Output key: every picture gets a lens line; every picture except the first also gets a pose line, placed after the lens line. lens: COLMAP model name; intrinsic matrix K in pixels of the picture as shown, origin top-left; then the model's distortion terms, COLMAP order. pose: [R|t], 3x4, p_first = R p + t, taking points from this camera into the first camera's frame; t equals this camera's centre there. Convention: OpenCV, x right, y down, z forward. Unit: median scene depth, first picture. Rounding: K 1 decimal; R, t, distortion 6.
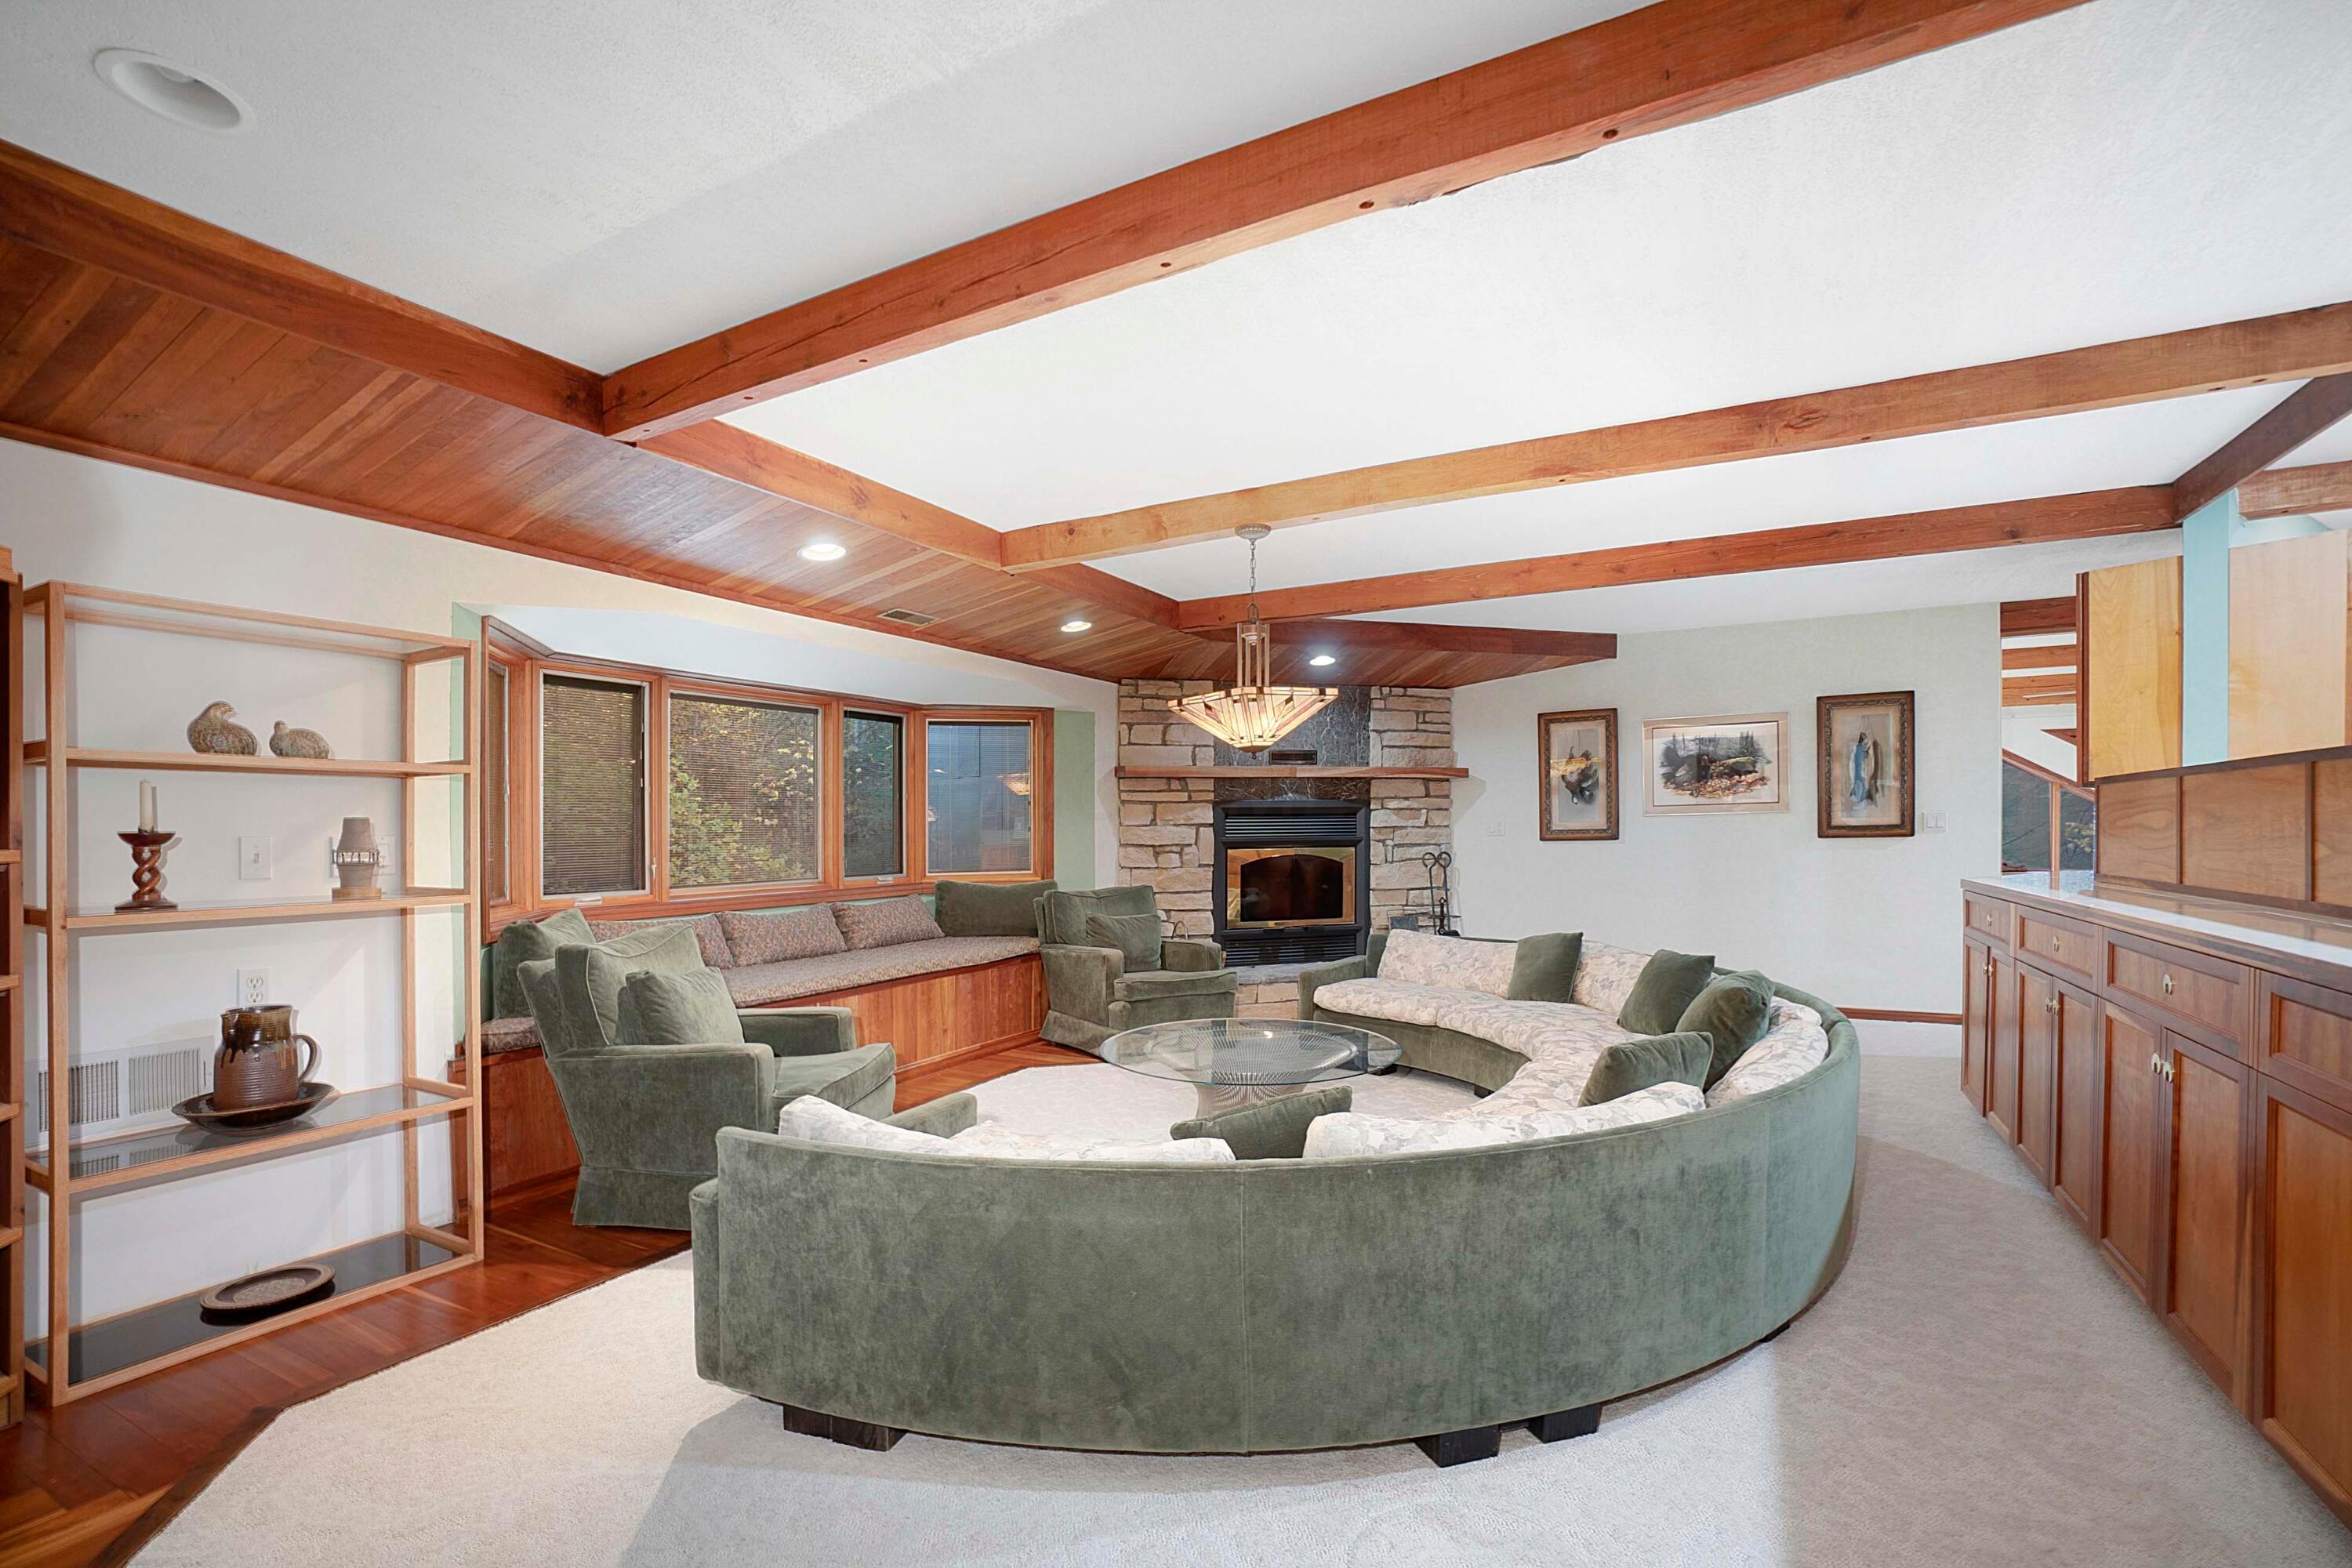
lens RADIAL K [[1059.4, 0, 1147.4], [0, 1059.4, 823.3], [0, 0, 1]] dist [-0.049085, 0.011375]
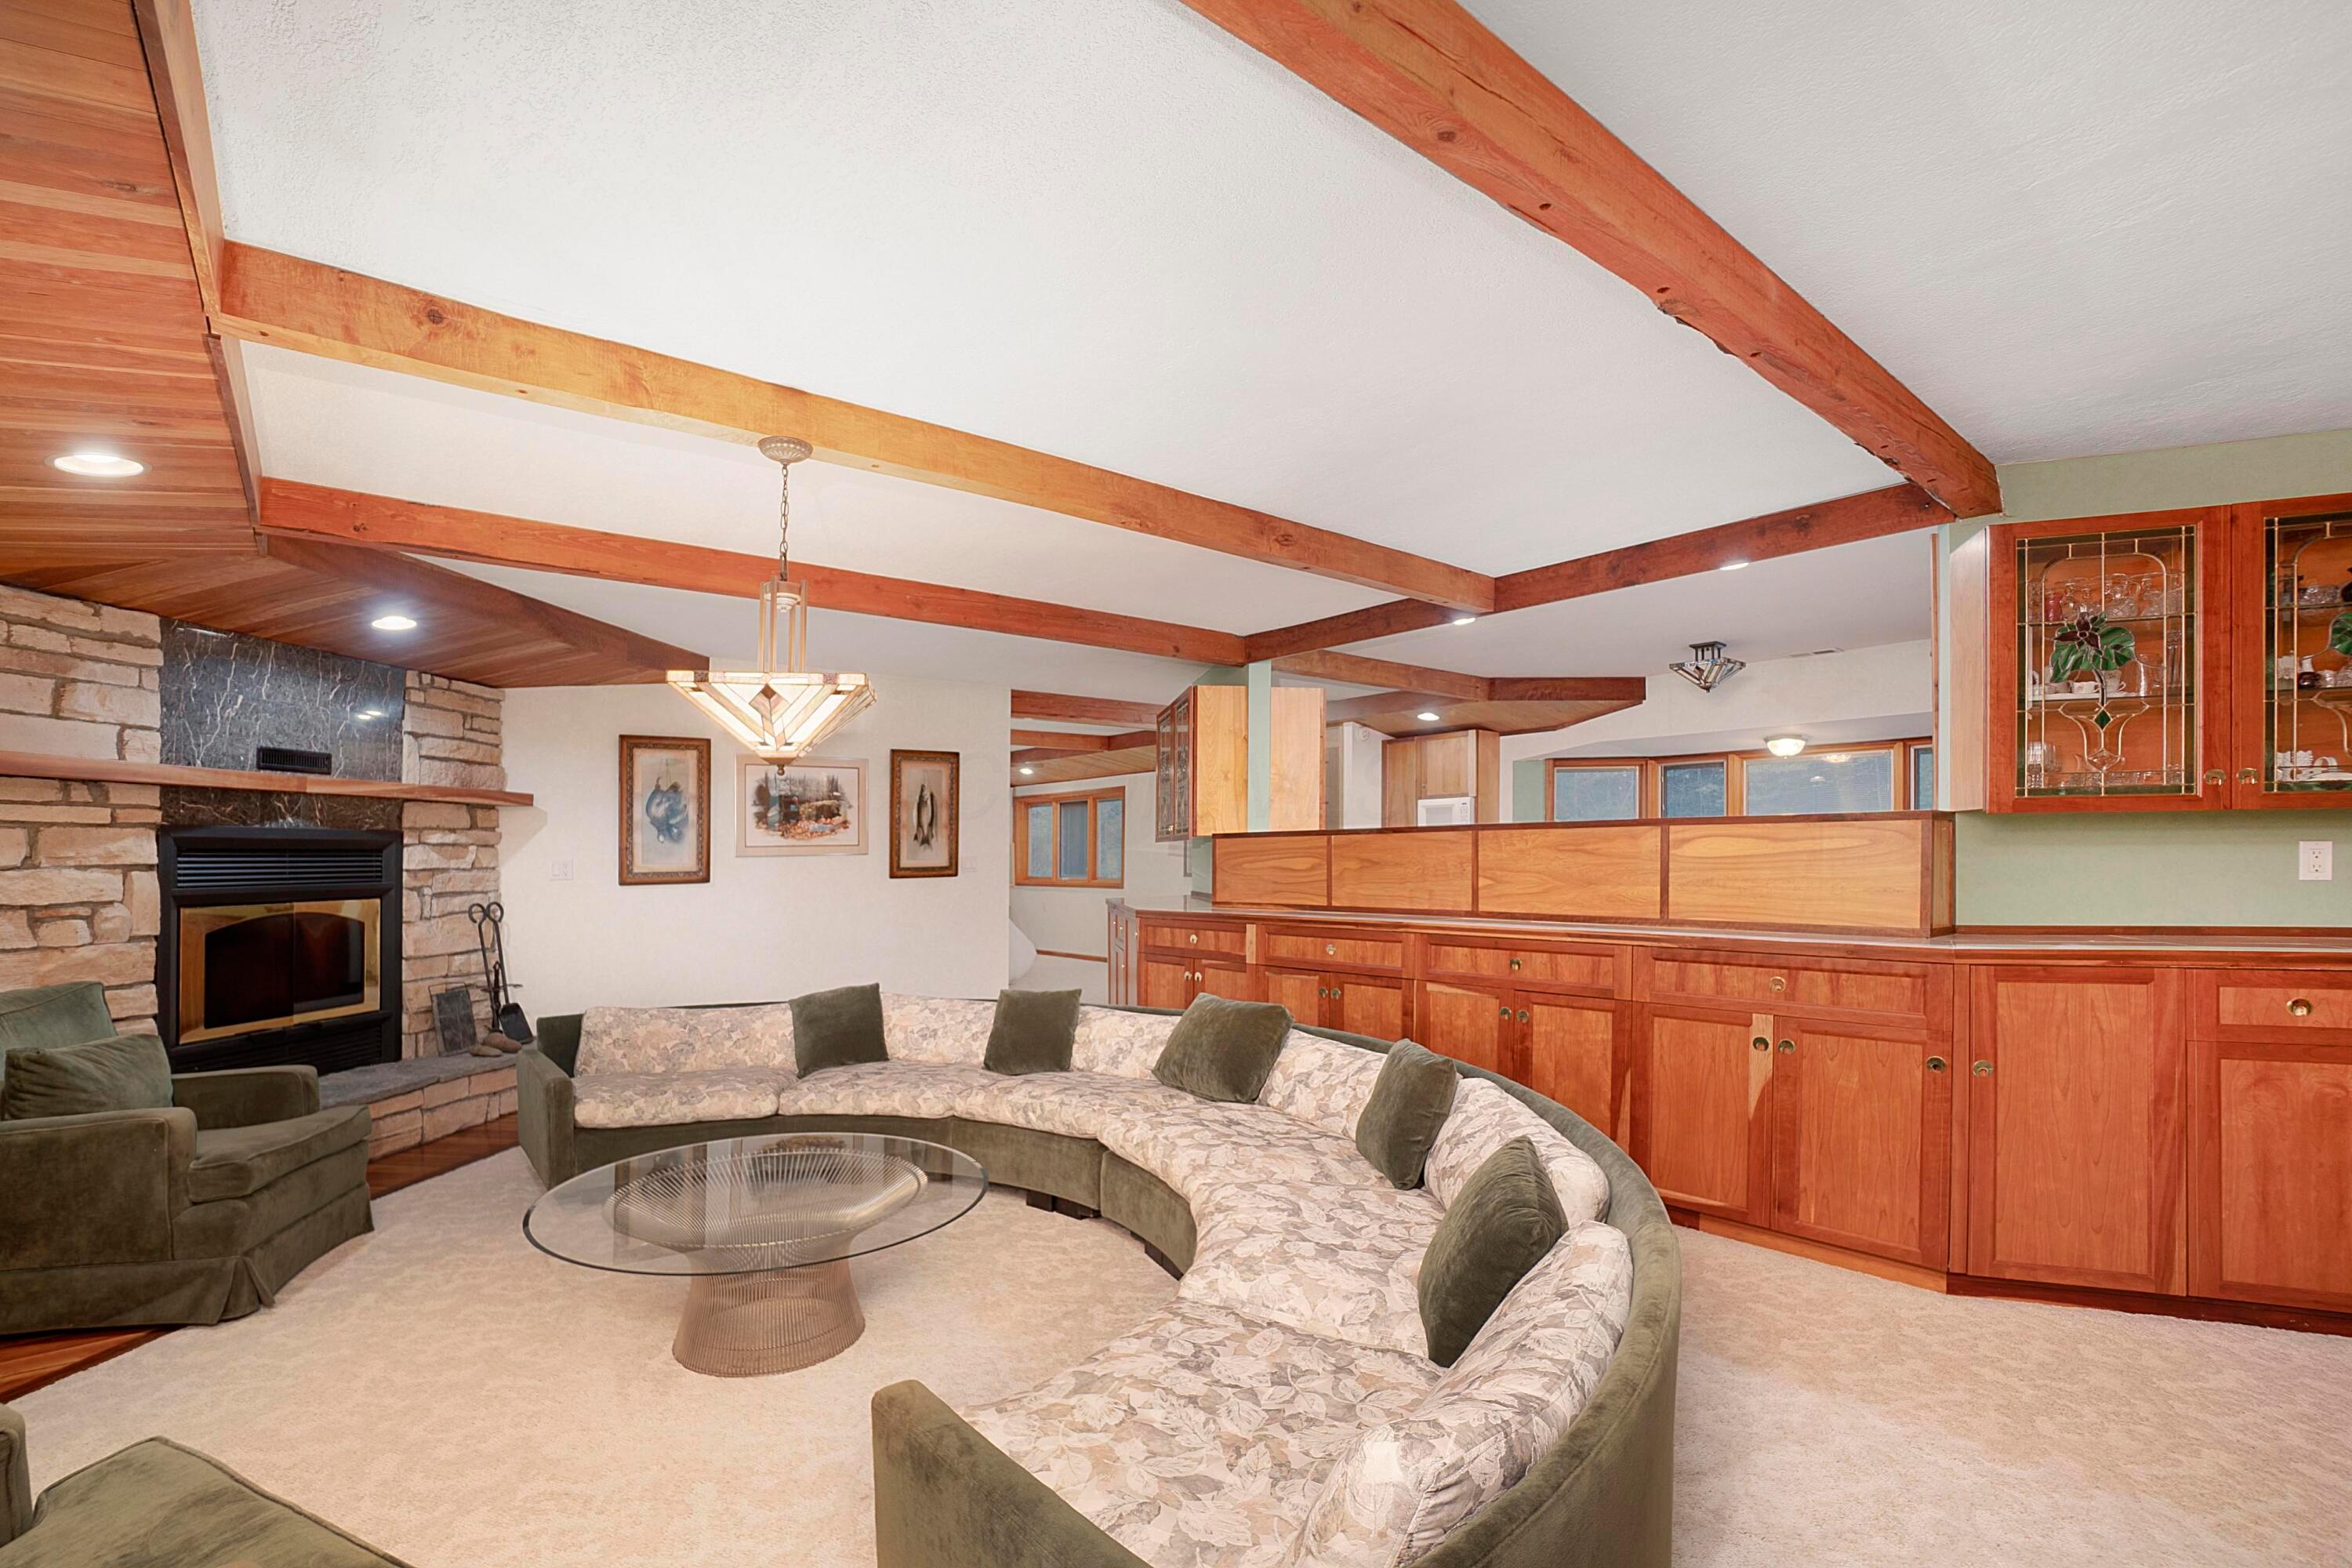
lens RADIAL K [[1059.4, 0, 1171.5], [0, 1059.4, 843.8], [0, 0, 1]] dist [-0.049085, 0.011375]
pose [[0.368433, 0.018099, 0.929478, -0.251573], [-0.002225, 0.999825, -0.018587, -0.002052], [-0.929652, 0.004780, 0.368408, 0.287378]]
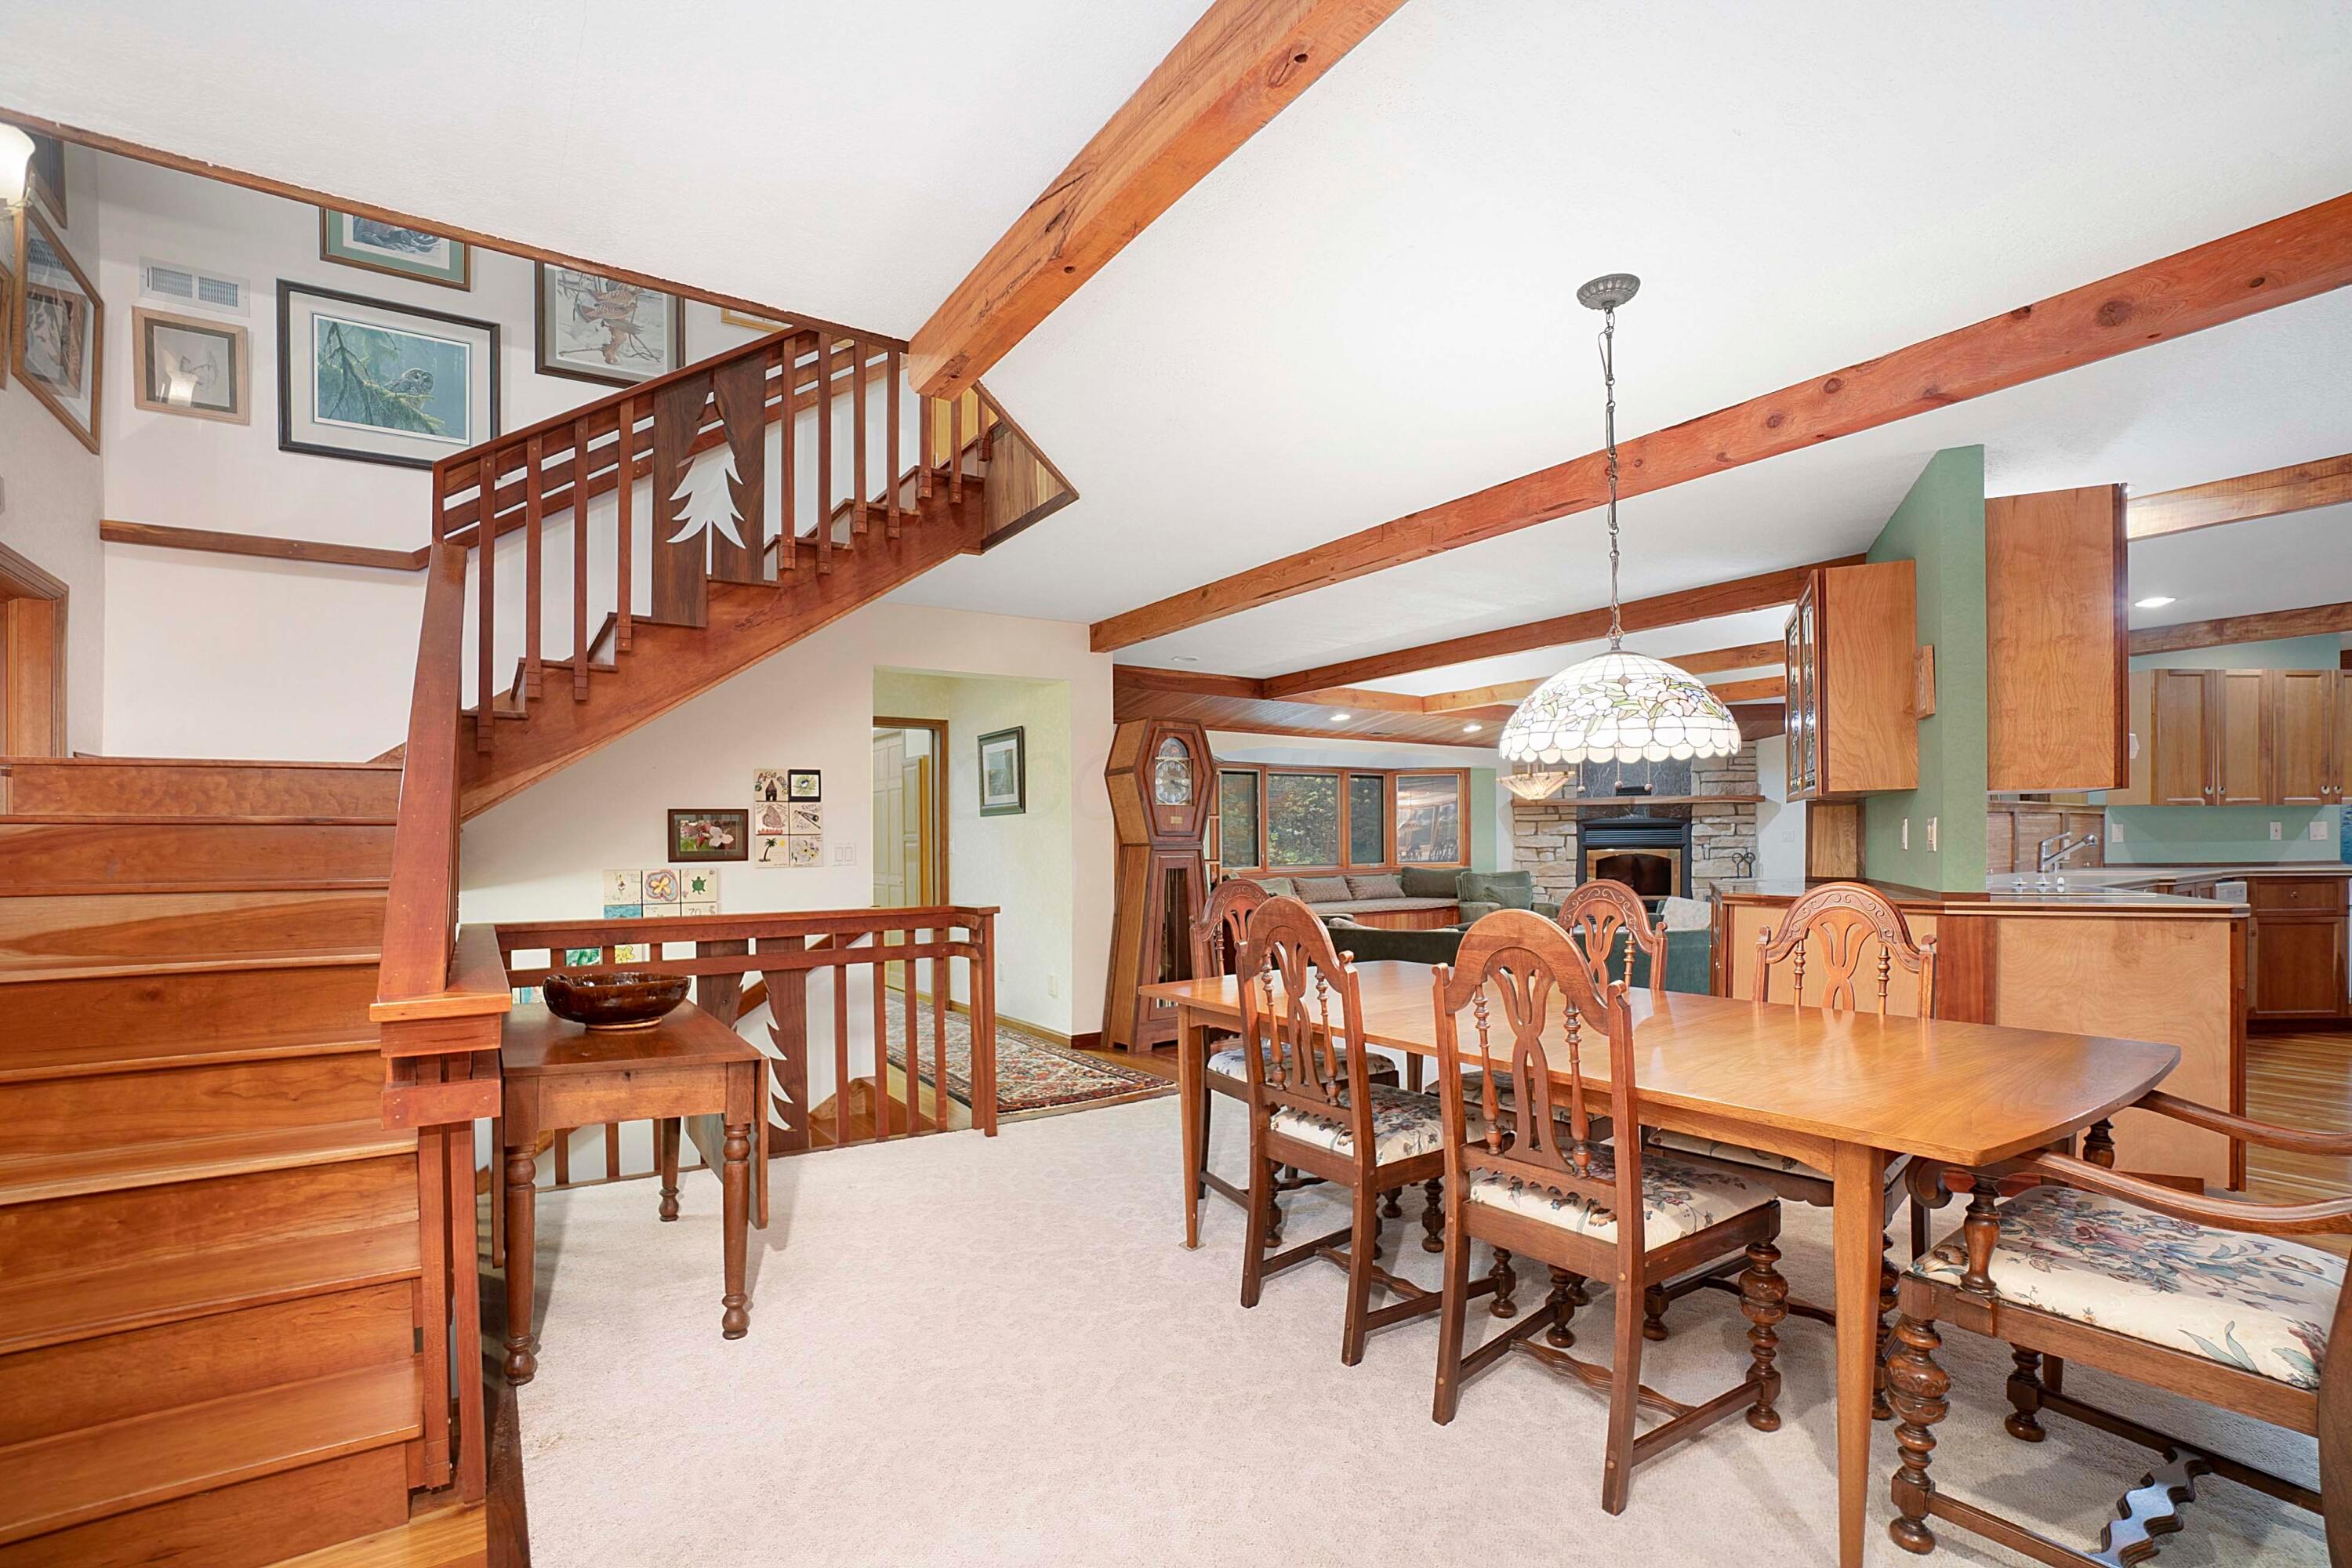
lens RADIAL K [[1059.4, 0, 1143.8], [0, 1059.4, 845.7], [0, 0, 1]] dist [-0.049085, 0.011375]
pose [[0.888342, 0.001217, -0.459180, 0.211959], [0.004888, 0.999915, 0.012107, -0.004496], [0.459156, -0.013000, 0.888261, -0.716972]]
